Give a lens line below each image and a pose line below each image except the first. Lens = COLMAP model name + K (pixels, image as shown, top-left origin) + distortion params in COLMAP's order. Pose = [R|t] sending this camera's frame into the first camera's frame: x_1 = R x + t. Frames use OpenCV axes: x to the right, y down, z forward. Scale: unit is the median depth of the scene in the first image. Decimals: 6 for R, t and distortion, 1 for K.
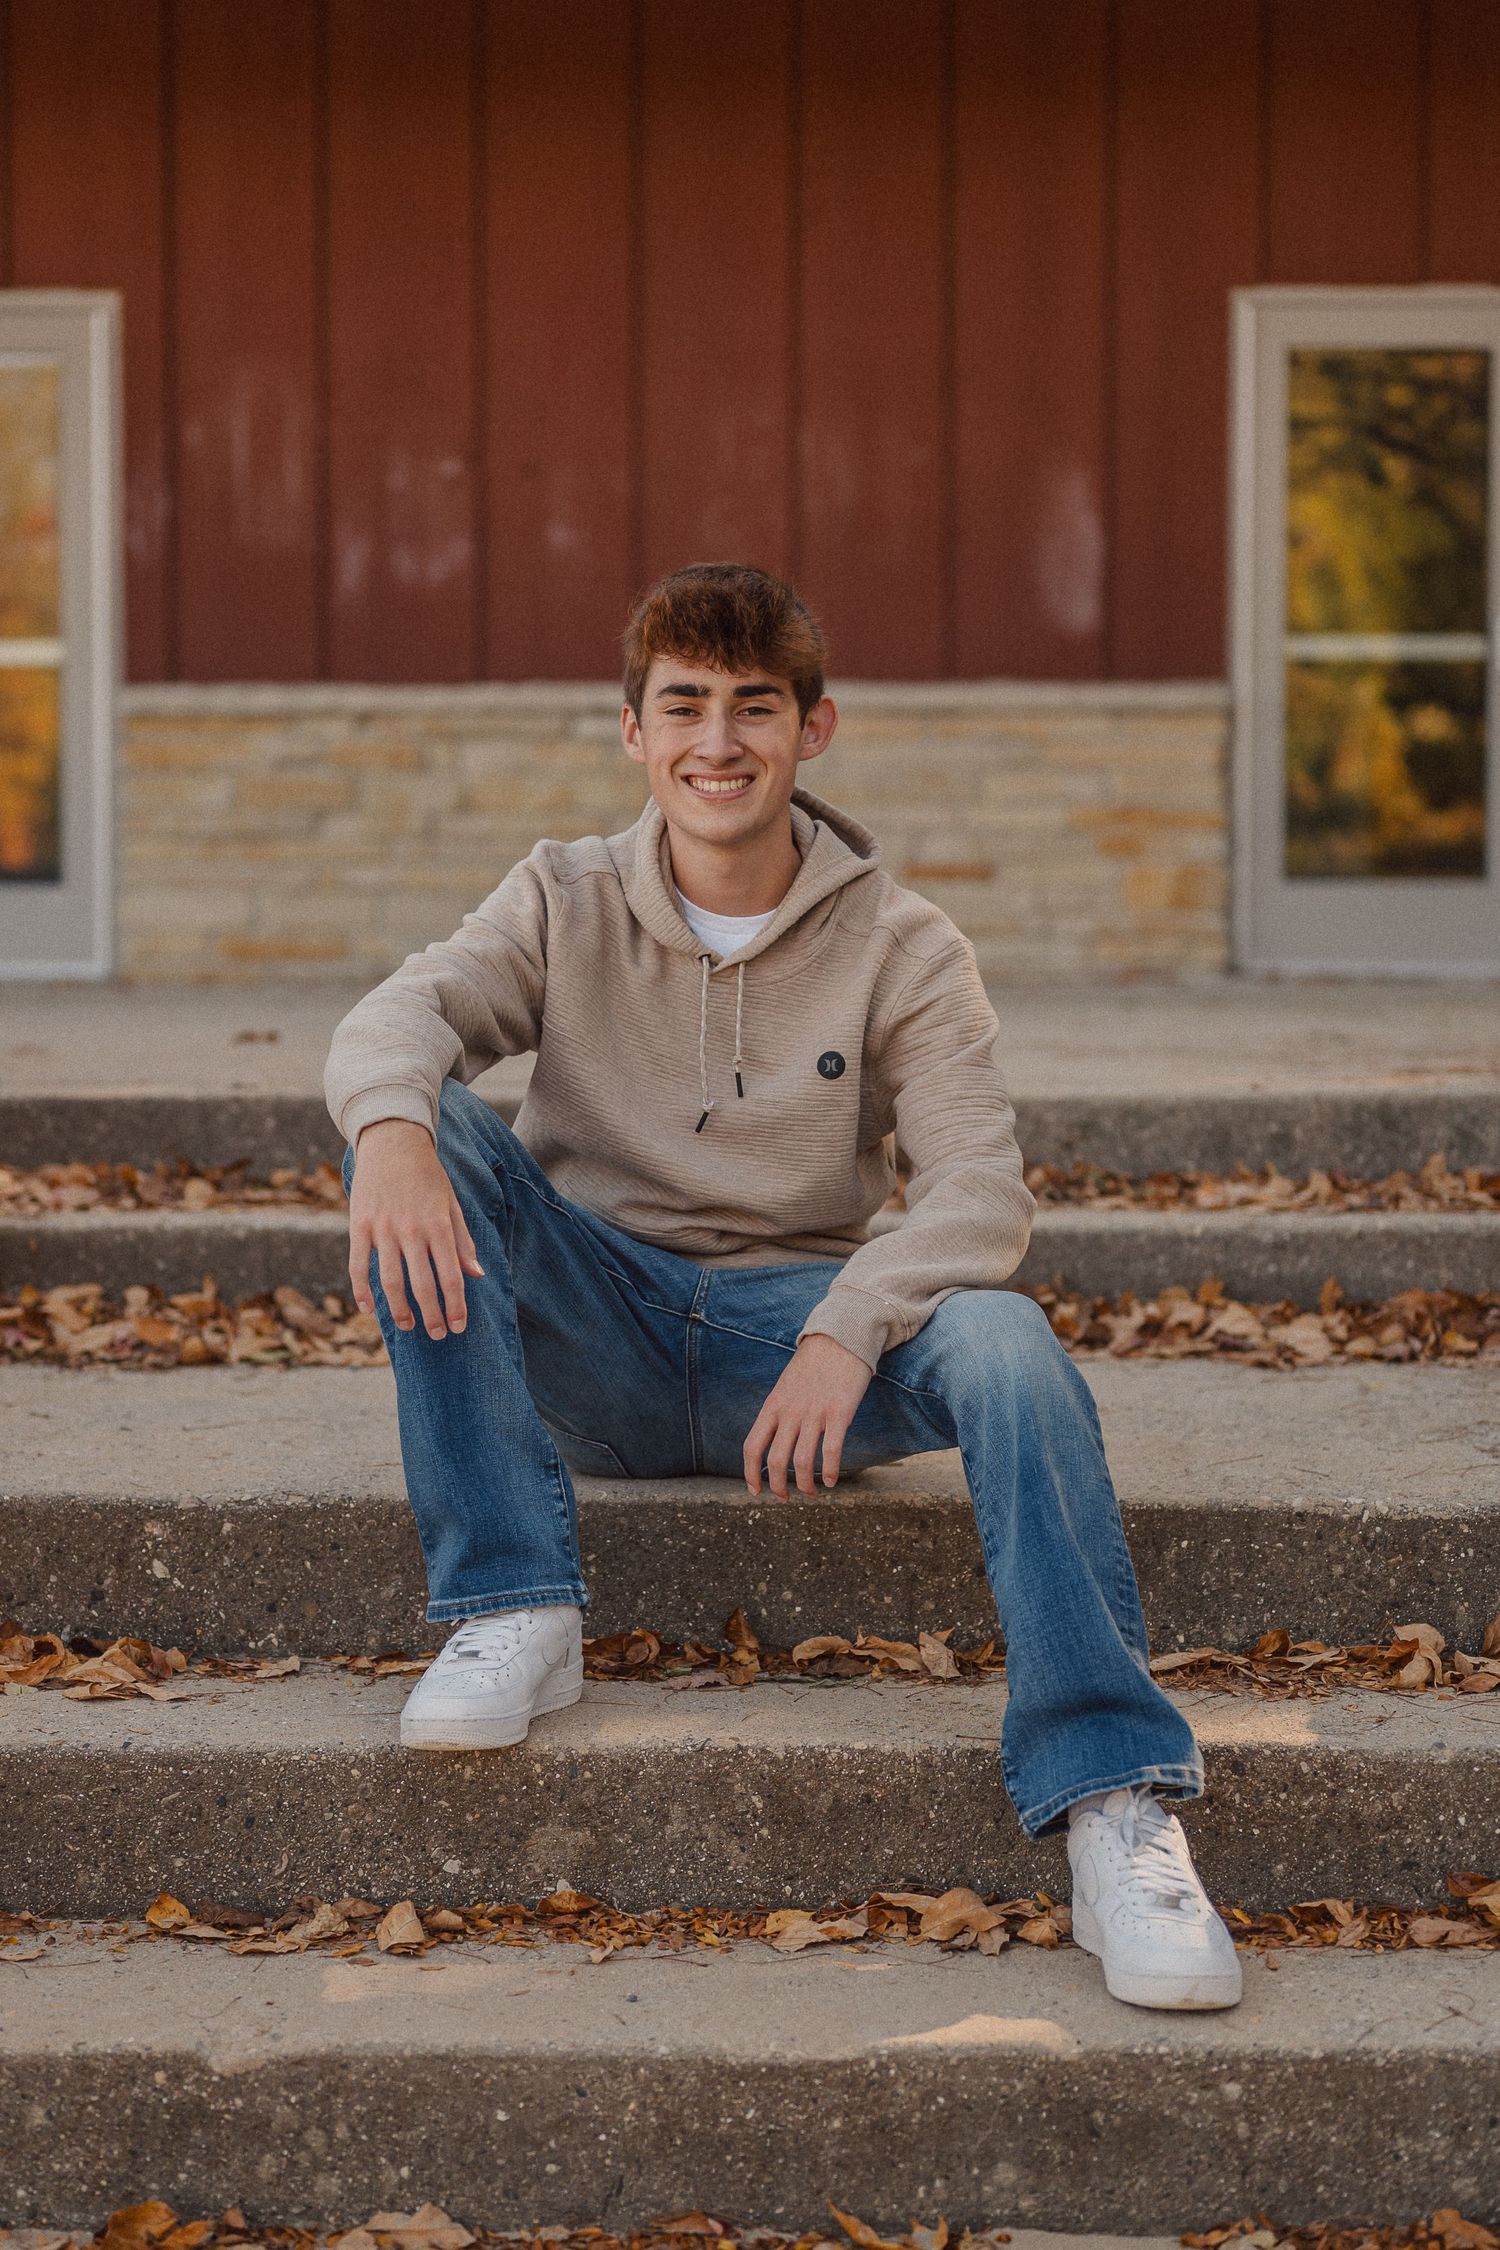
lens RADIAL K [[3884.0, 0, 751.0], [0, 3884.0, 1209.3], [0, 0, 1]] dist [0.003733, 0.005457]
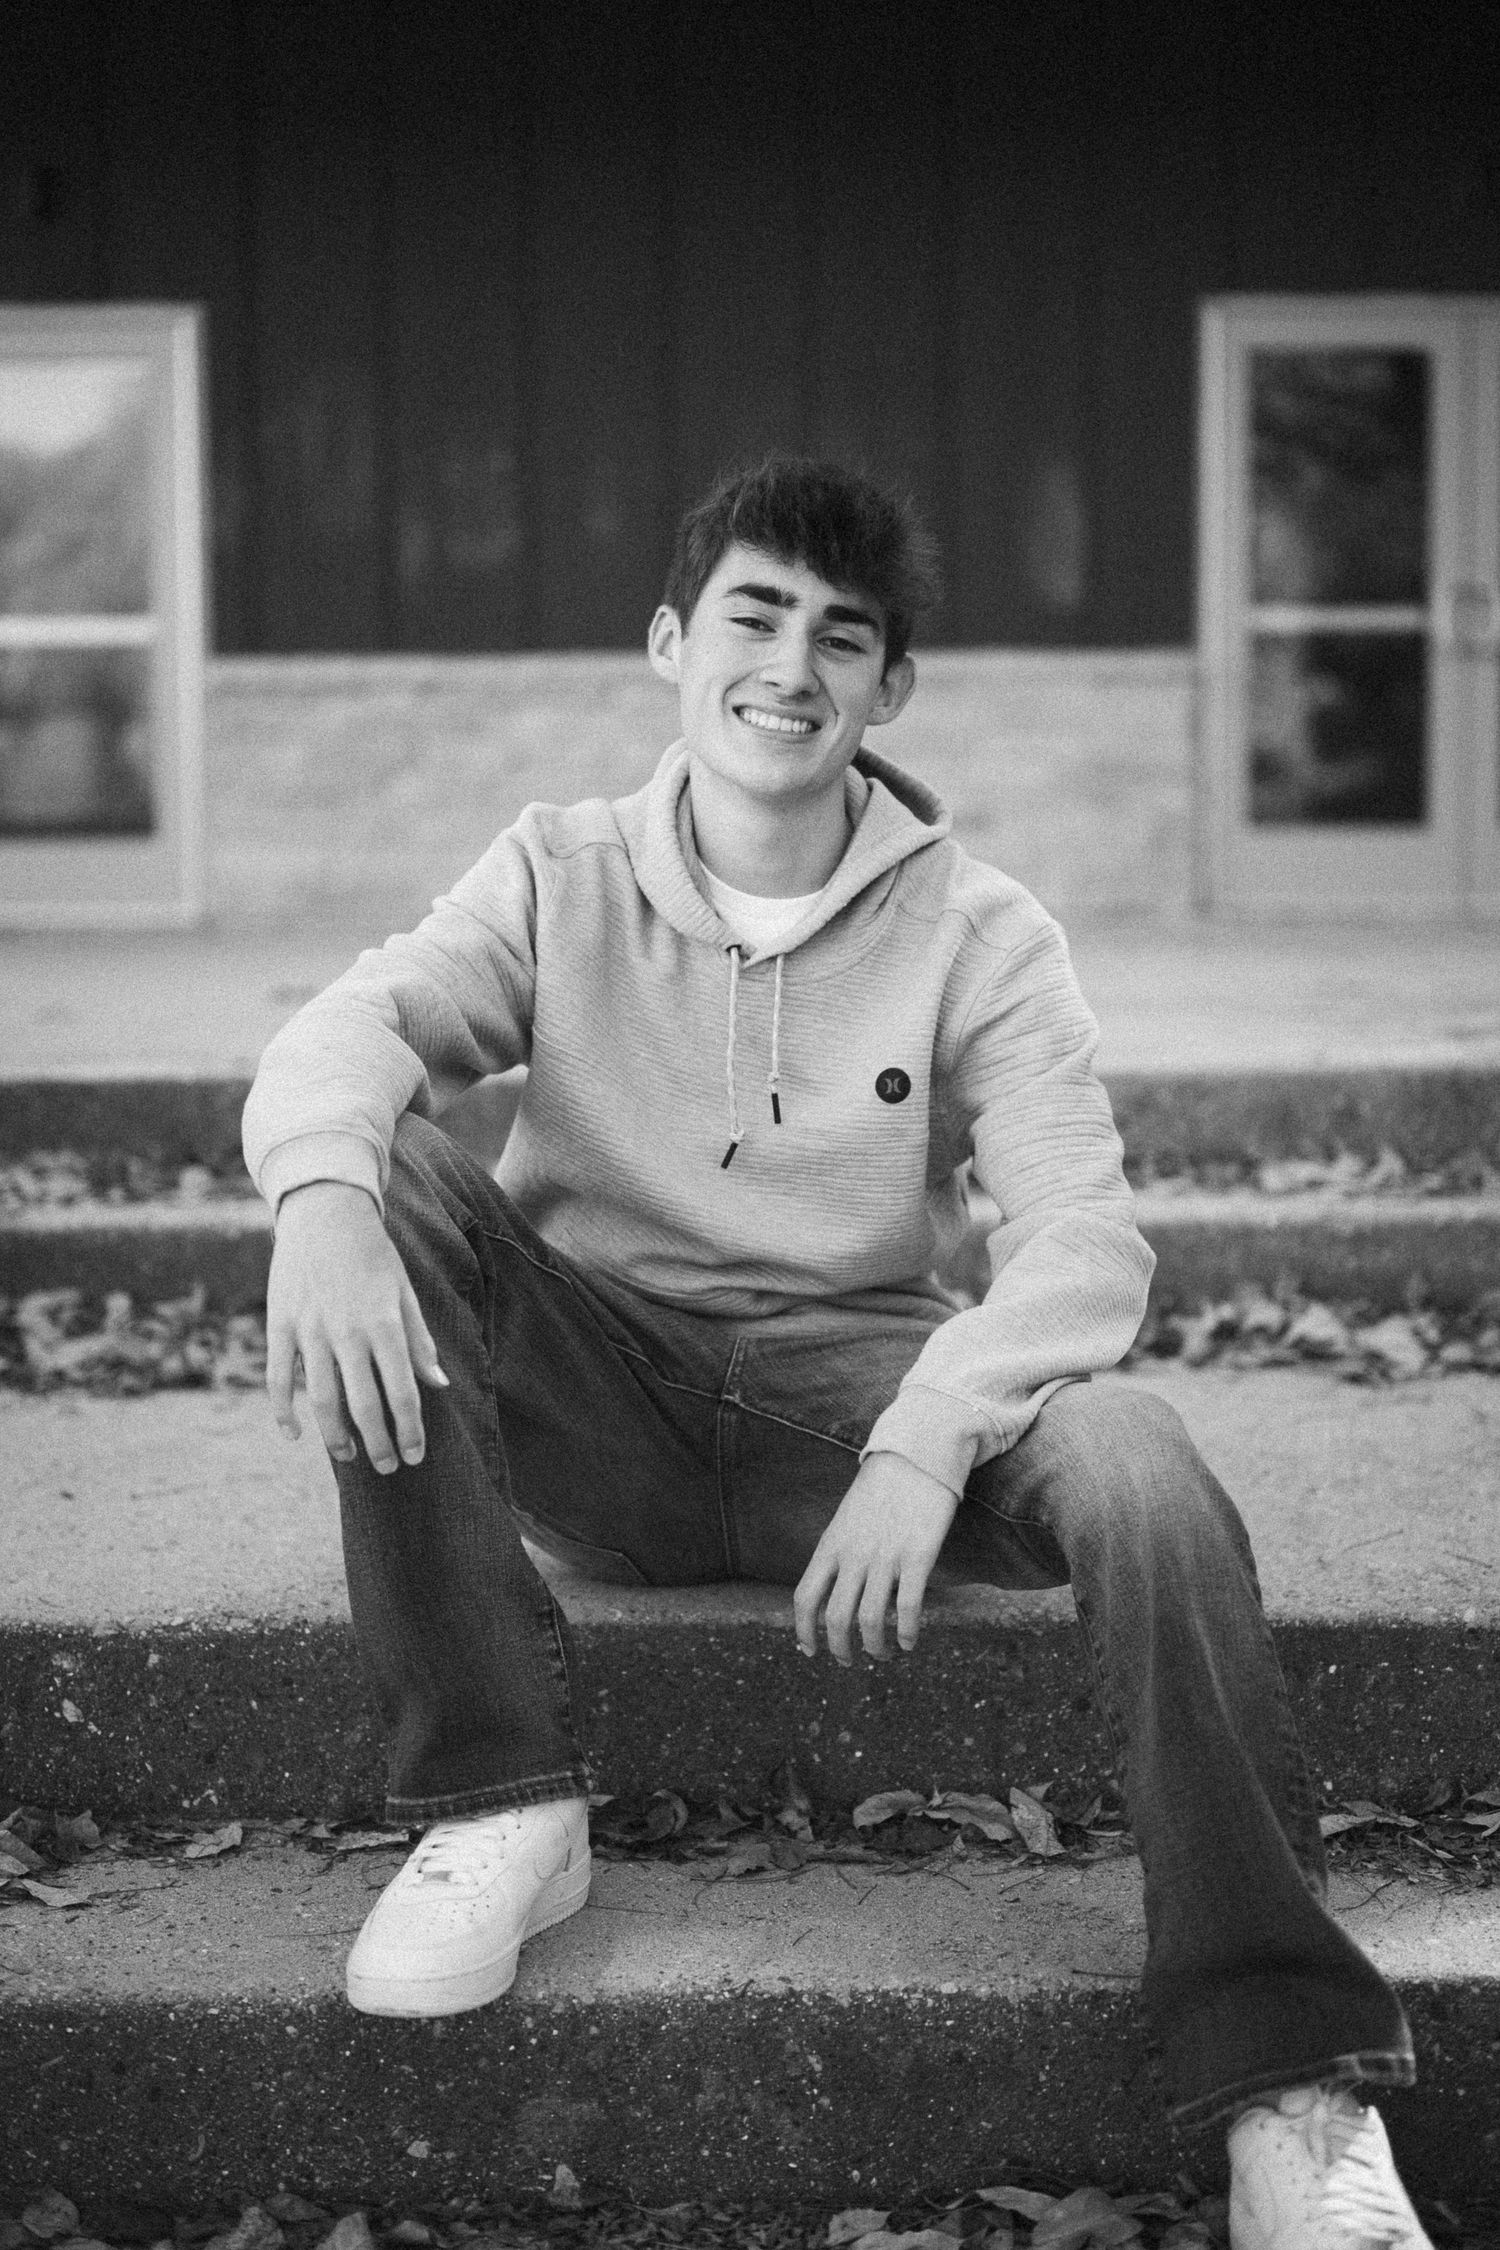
lens RADIAL K [[3314.2, 0, 807.7], [0, 3314.2, 1287.1], [0, 0, 1]] dist [-0.016963, -0.126053]
pose [[0.999916, -0.008265, 0.009936, -0.005065], [0.007728, 0.998572, 0.052863, -0.035279], [-0.010358, -0.052782, 0.998552, 0.353582]]
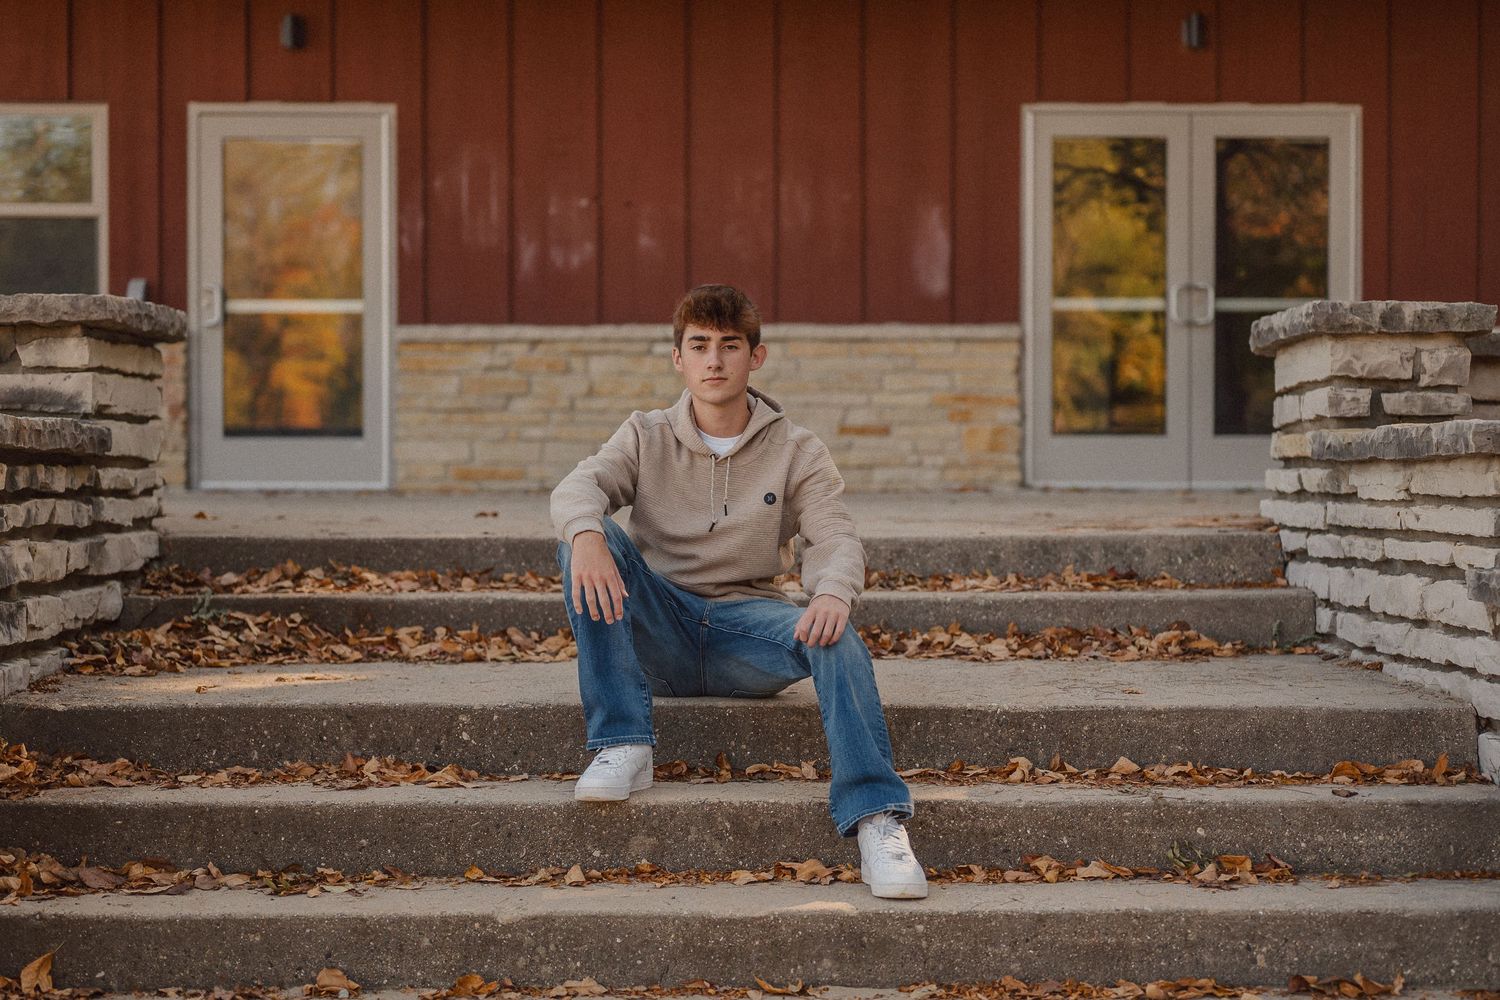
lens RADIAL K [[2286.5, 0, 809.3], [0, 2286.5, 527.5], [0, 0, 1]] dist [0.001818, 0.067515]
pose [[0.999739, -0.000881, 0.022819, 0.019455], [0.001889, 0.999022, -0.044175, 0.034640], [-0.022757, 0.044206, 0.998763, -0.380716]]
